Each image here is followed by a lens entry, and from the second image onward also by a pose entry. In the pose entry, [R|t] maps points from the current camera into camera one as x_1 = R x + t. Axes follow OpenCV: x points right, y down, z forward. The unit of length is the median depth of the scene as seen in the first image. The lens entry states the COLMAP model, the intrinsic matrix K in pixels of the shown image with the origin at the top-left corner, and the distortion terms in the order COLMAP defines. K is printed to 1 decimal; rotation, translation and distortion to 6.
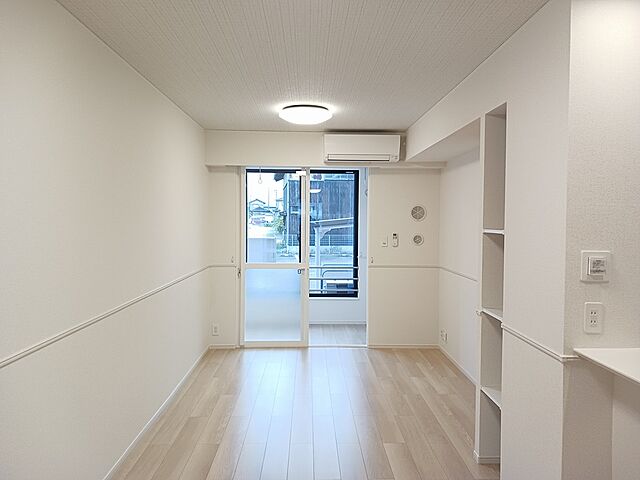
lens RADIAL K [[499.0, 0, 321.4], [0, 499.0, 262.1], [0, 0, 1]] dist [0.438418, 0.000725]
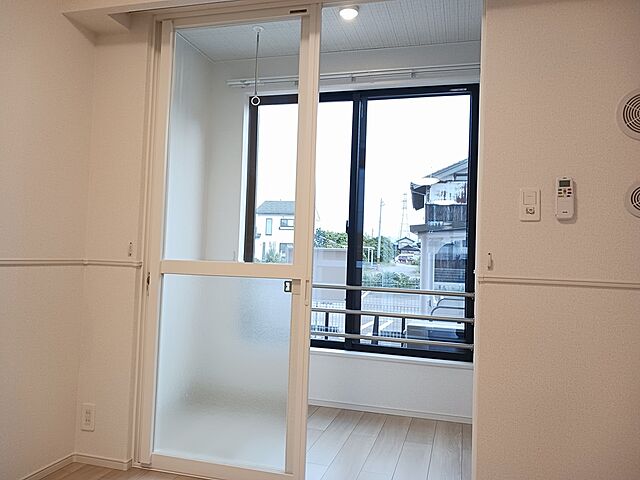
lens RADIAL K [[499.6, 0, 322.3], [0, 499.6, 233.8], [0, 0, 1]] dist [-0.009351, -0.002085]
pose [[0.954511, 0.014856, -0.297807, 0.074850], [-0.055485, 0.990163, -0.128443, 0.021459], [0.292969, 0.139124, 0.945946, 0.530265]]
